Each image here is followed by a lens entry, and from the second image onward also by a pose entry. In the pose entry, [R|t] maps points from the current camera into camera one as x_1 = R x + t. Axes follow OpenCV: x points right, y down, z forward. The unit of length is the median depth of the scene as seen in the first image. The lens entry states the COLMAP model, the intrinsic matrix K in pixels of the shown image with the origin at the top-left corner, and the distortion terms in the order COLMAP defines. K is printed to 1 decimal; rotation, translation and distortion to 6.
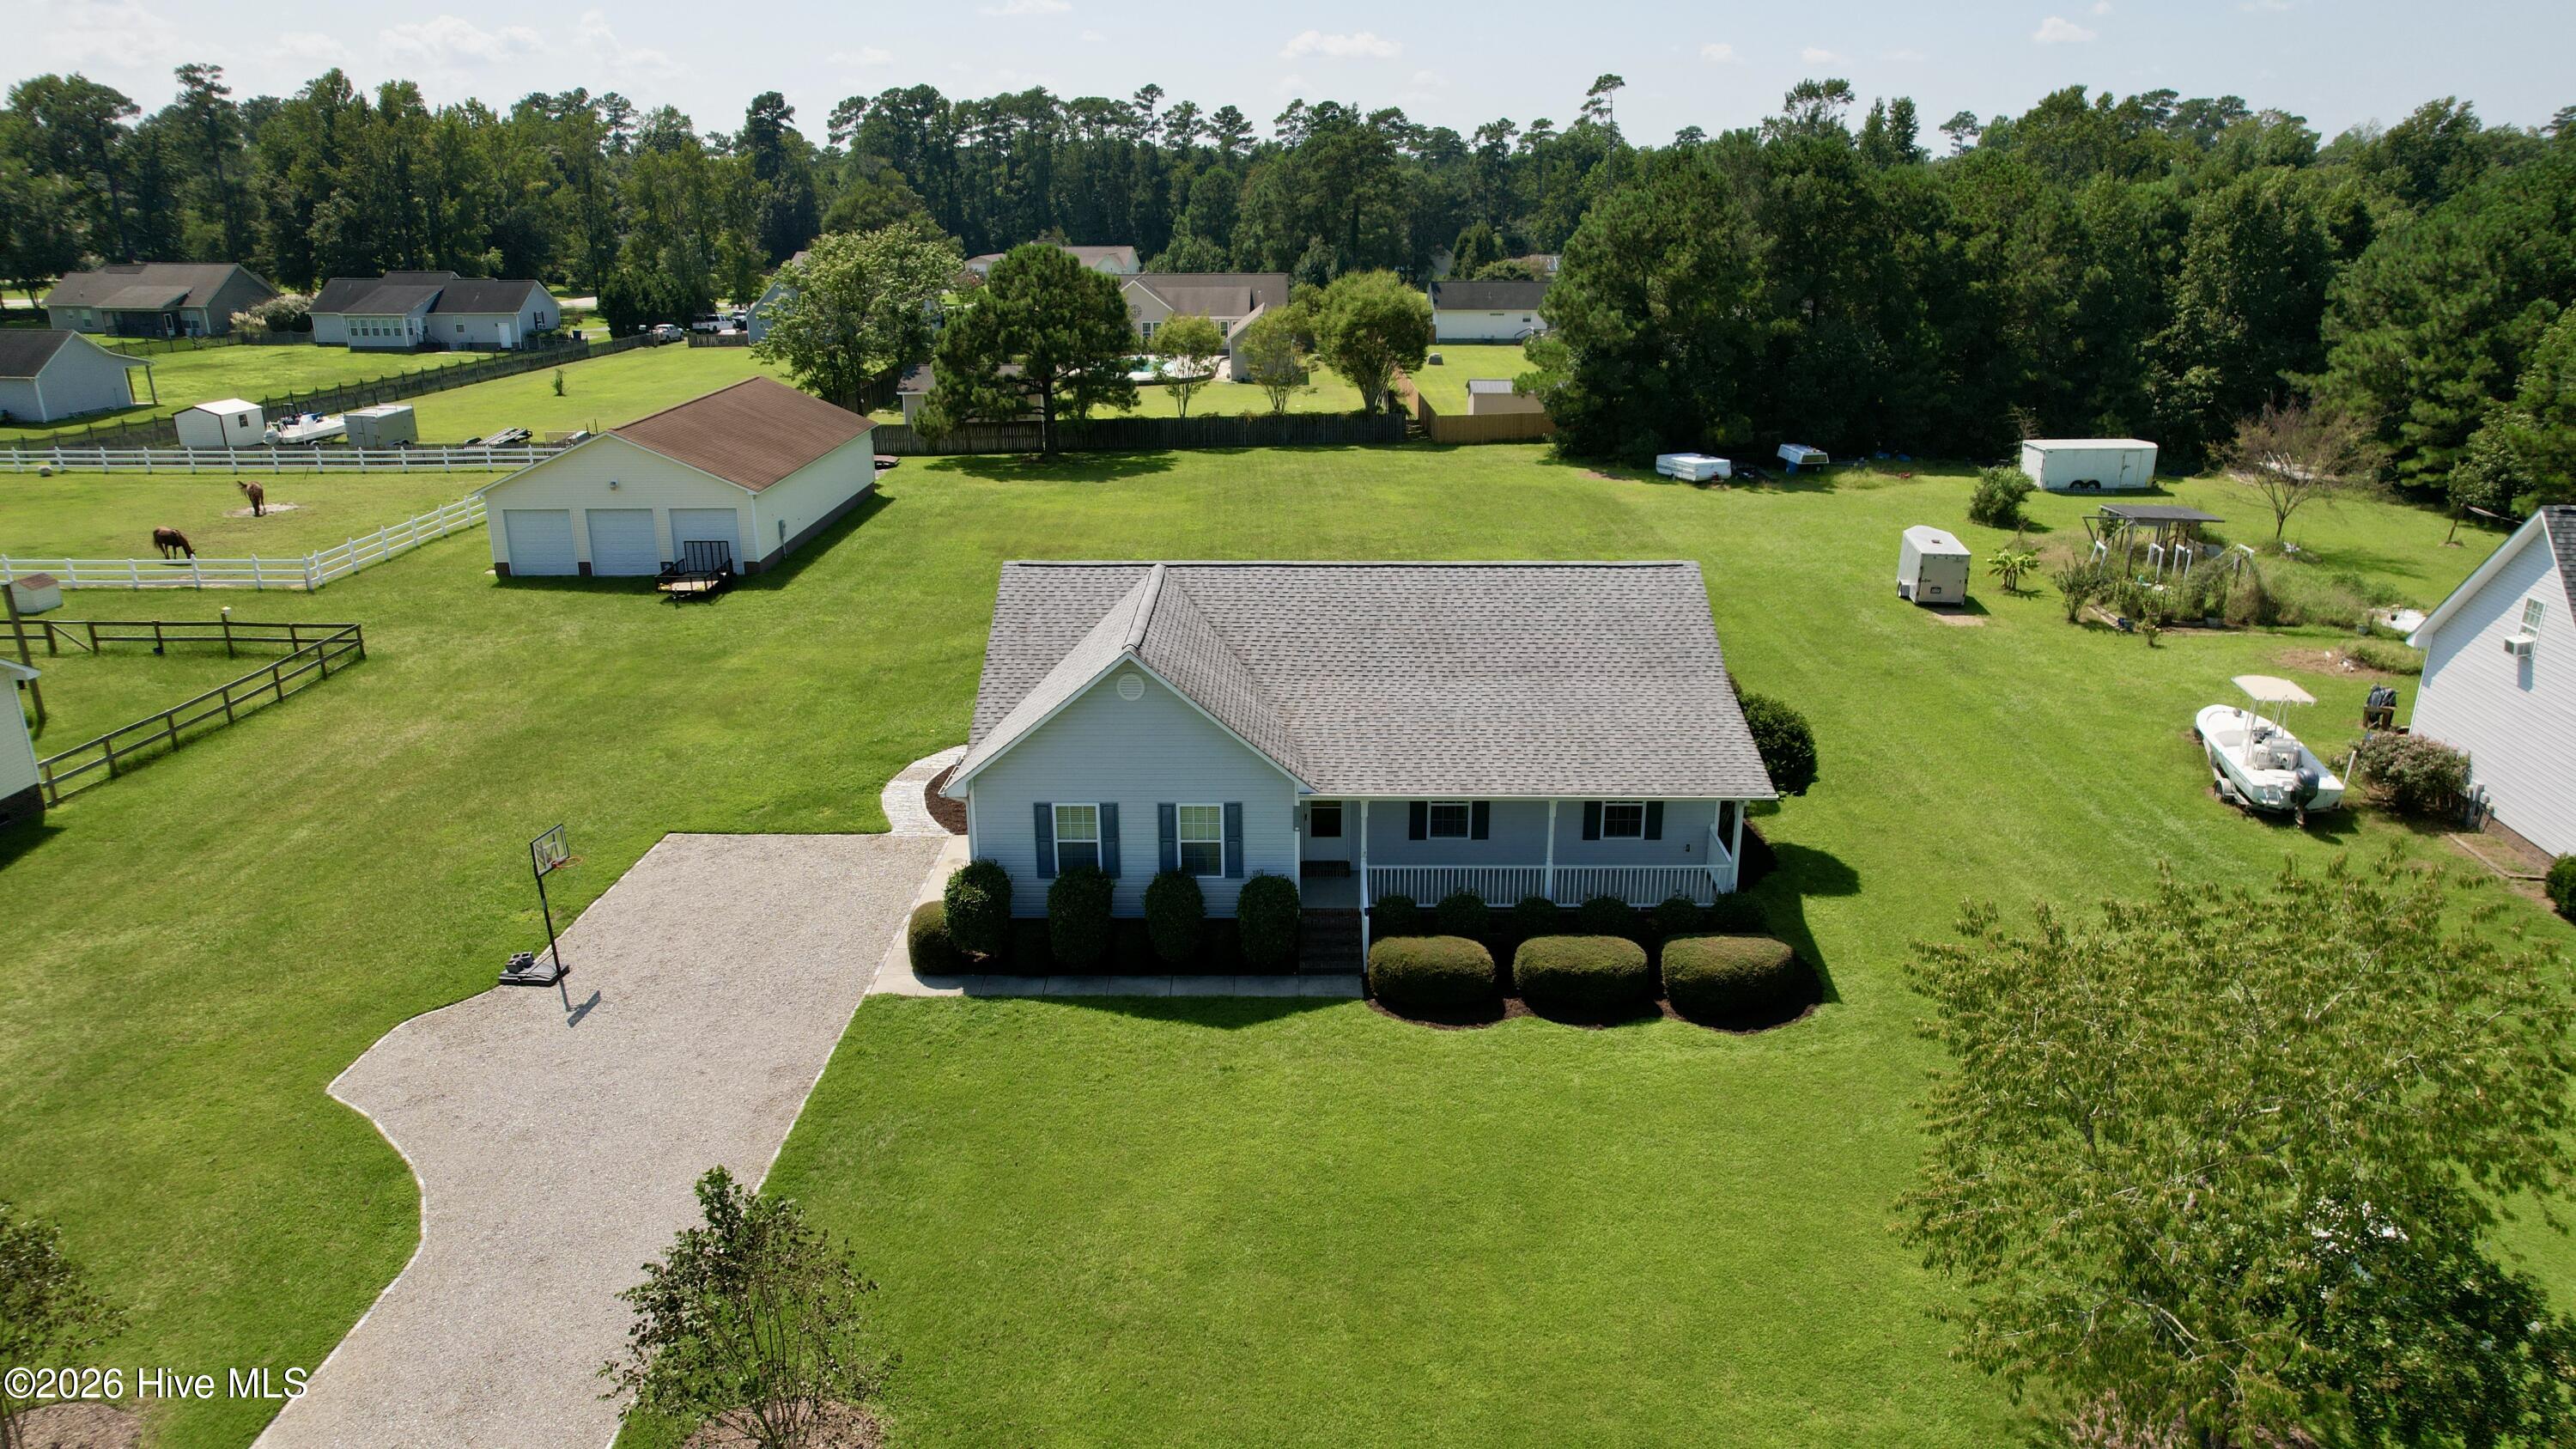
lens RADIAL K [[1643.6, 0, 1302.2], [0, 1643.6, 730.4], [0, 0, 1]] dist [-0.076980, 0.070259]
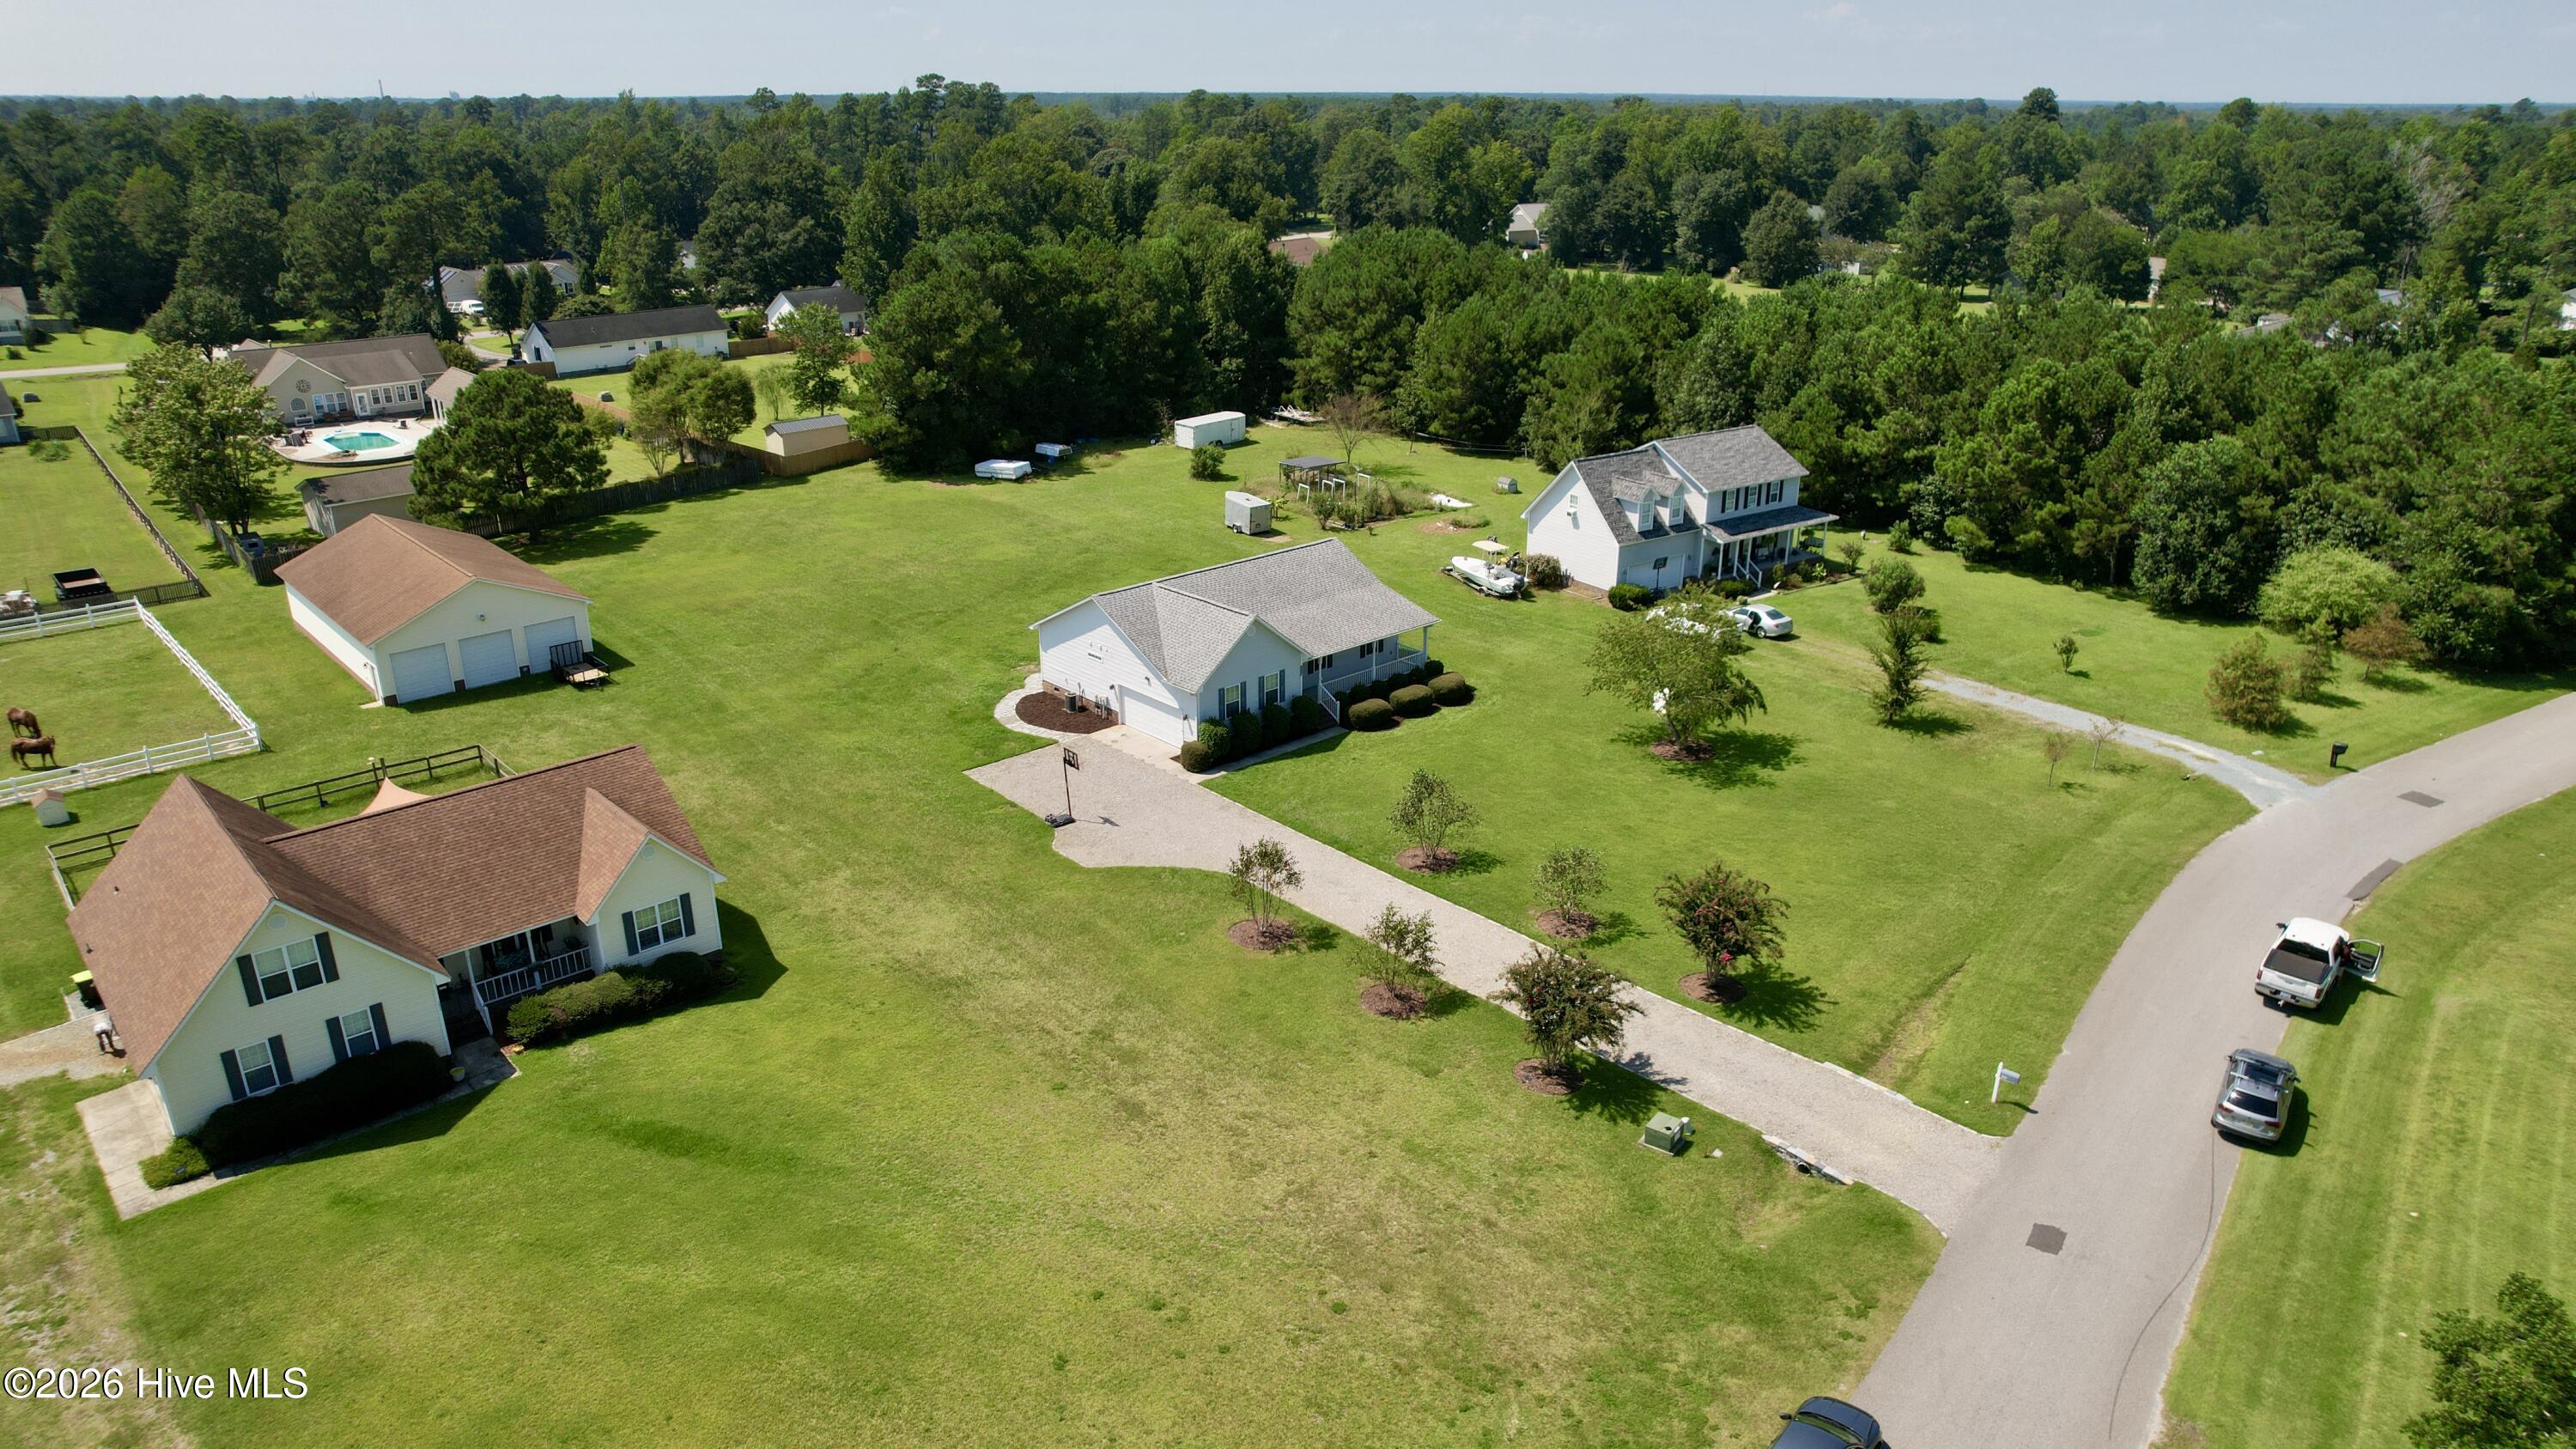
lens RADIAL K [[1643.6, 0, 1302.2], [0, 1643.6, 730.4], [0, 0, 1]] dist [-0.076980, 0.070259]
pose [[0.731669, -0.246346, 0.635590, -0.550394], [0.215592, 0.968180, 0.127071, -0.059162], [-0.646669, 0.044055, 0.761497, -0.295406]]
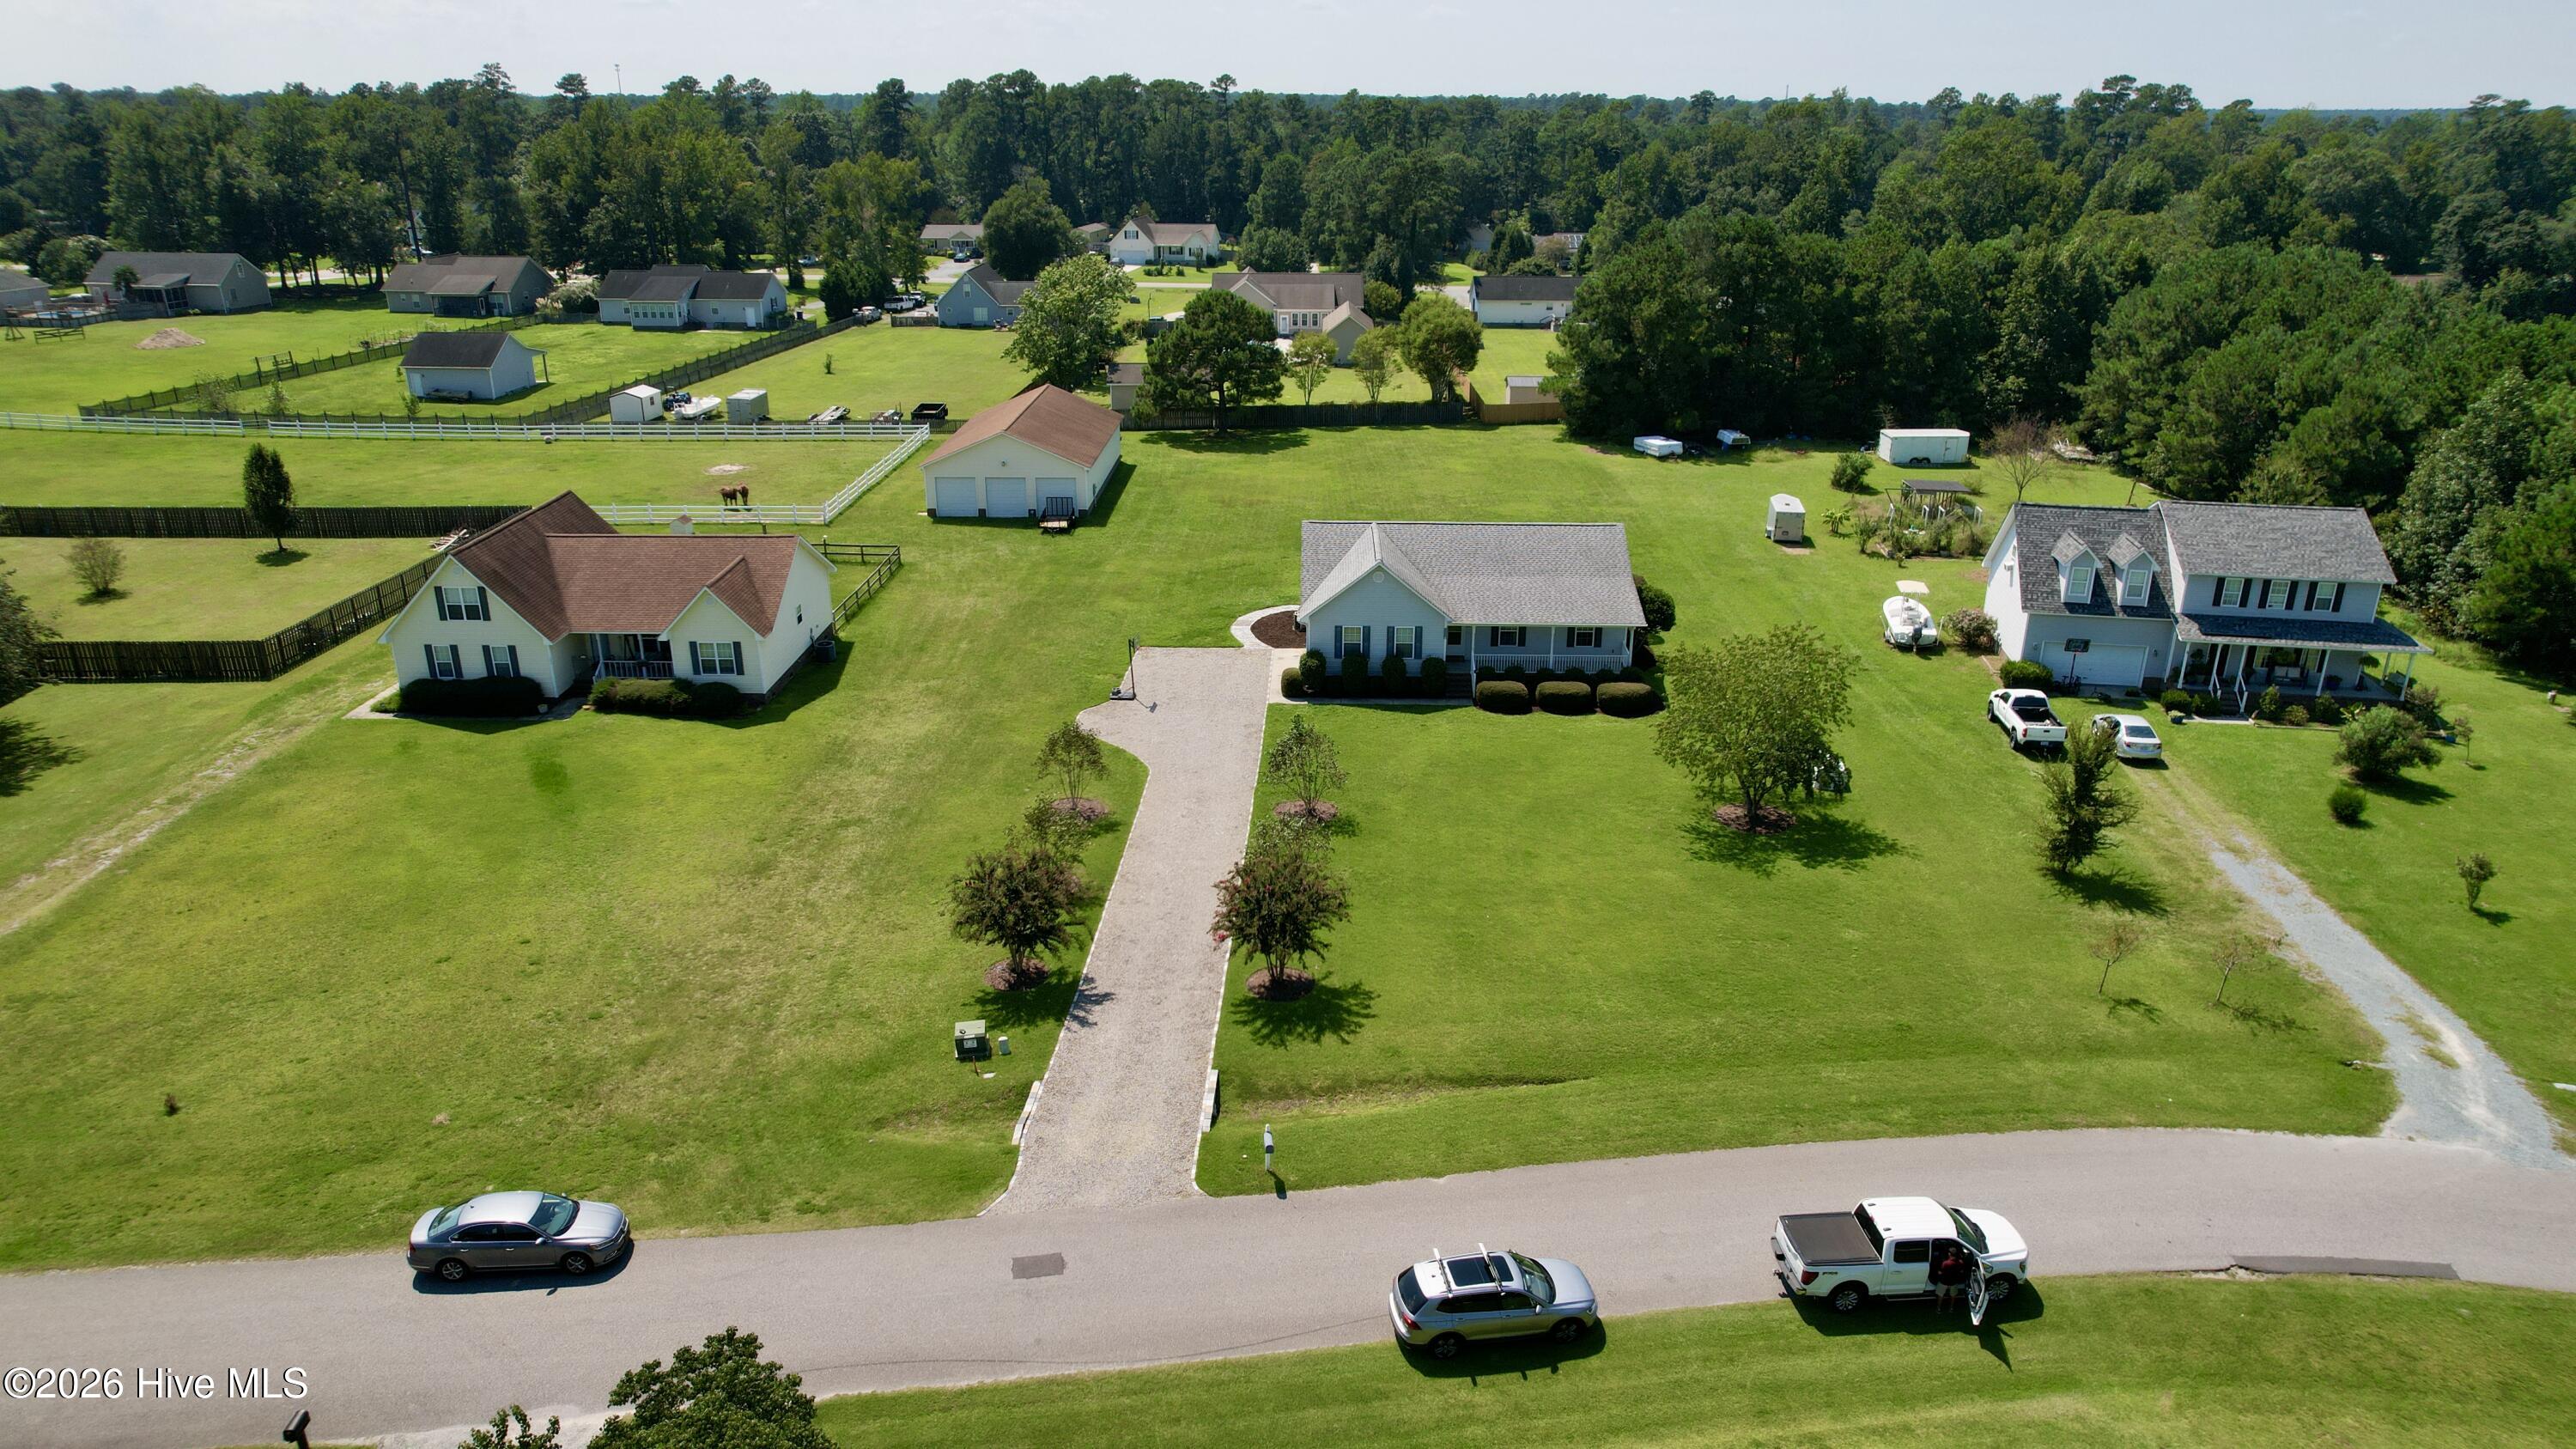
lens RADIAL K [[1636.1, 0, 1311.5], [0, 1636.1, 723.7], [0, 0, 1]] dist [-0.050145, 0.001985]
pose [[0.999944, 0.008727, -0.006050, -0.064026], [-0.008459, 0.999041, 0.042956, 0.029780], [0.006419, -0.042903, 0.999059, -0.483718]]
